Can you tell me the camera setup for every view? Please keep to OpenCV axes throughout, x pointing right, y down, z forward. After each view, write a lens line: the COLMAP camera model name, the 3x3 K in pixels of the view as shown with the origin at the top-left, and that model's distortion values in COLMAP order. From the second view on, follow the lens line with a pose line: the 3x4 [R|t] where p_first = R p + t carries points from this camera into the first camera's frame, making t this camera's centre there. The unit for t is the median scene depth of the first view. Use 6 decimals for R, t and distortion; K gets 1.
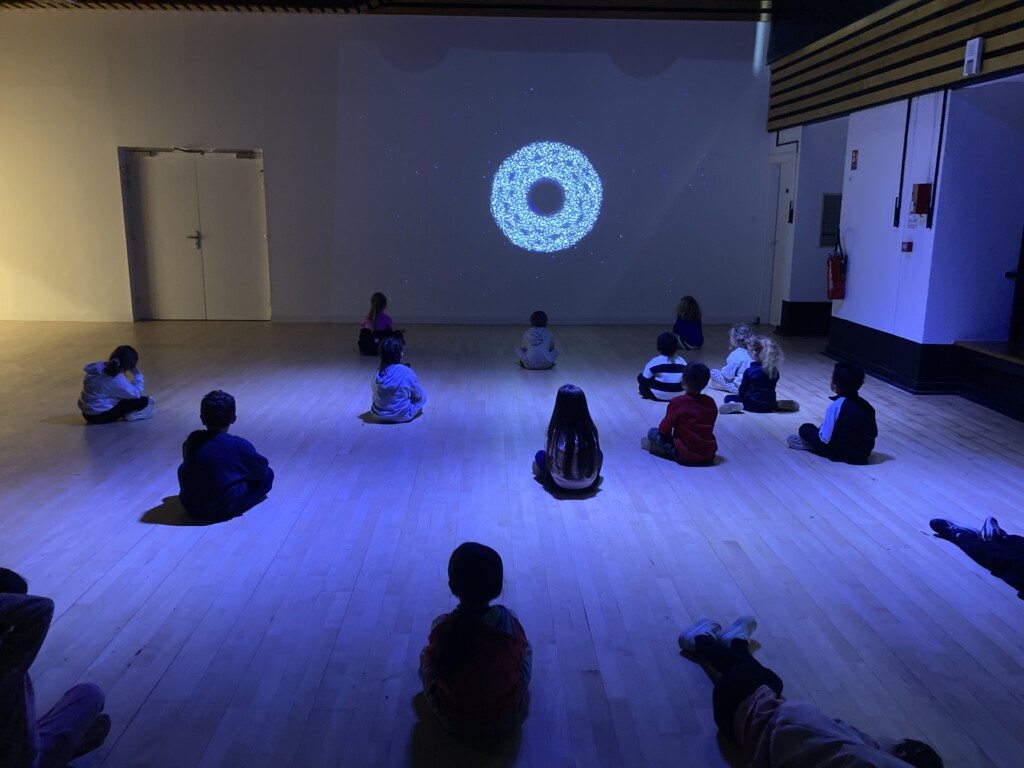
lens RADIAL K [[851.7, 0, 515.8], [0, 851.7, 384.3], [0, 0, 1]] dist [0.018709, -0.003976]
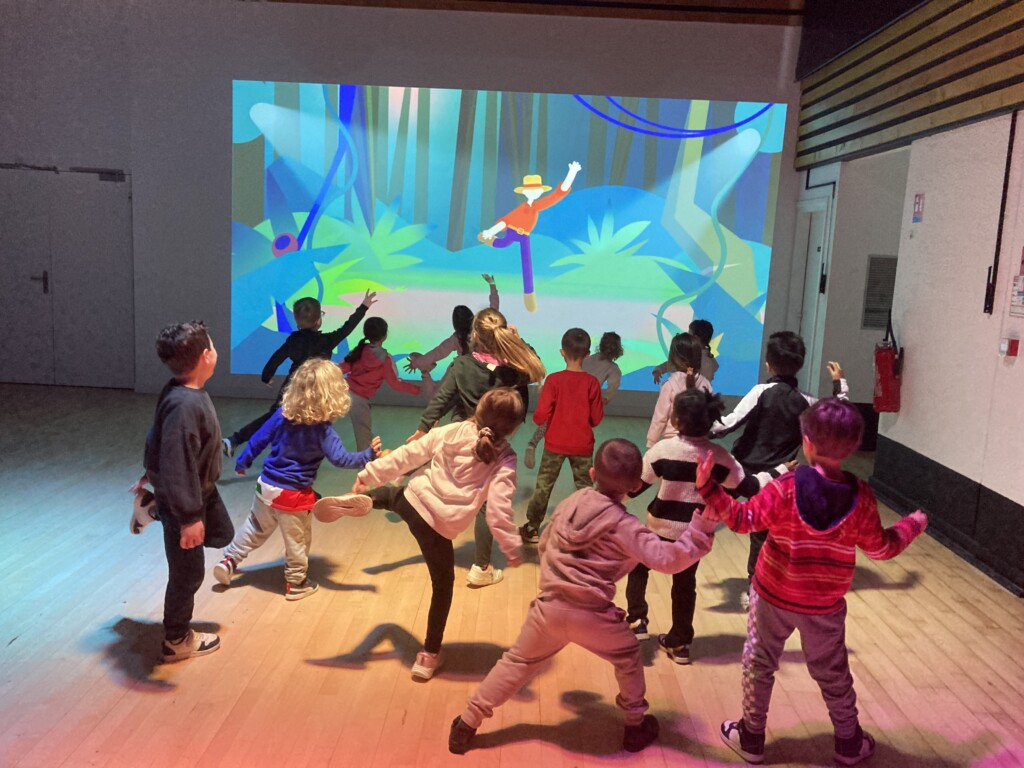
lens RADIAL K [[851.7, 0, 508.7], [0, 851.7, 374.2], [0, 0, 1]] dist [0.018709, -0.003976]
pose [[0.997874, 0.044996, -0.047143, 0.105430], [-0.047917, 0.996877, -0.062778, -0.069935], [0.044171, 0.064903, 0.996913, 0.304121]]
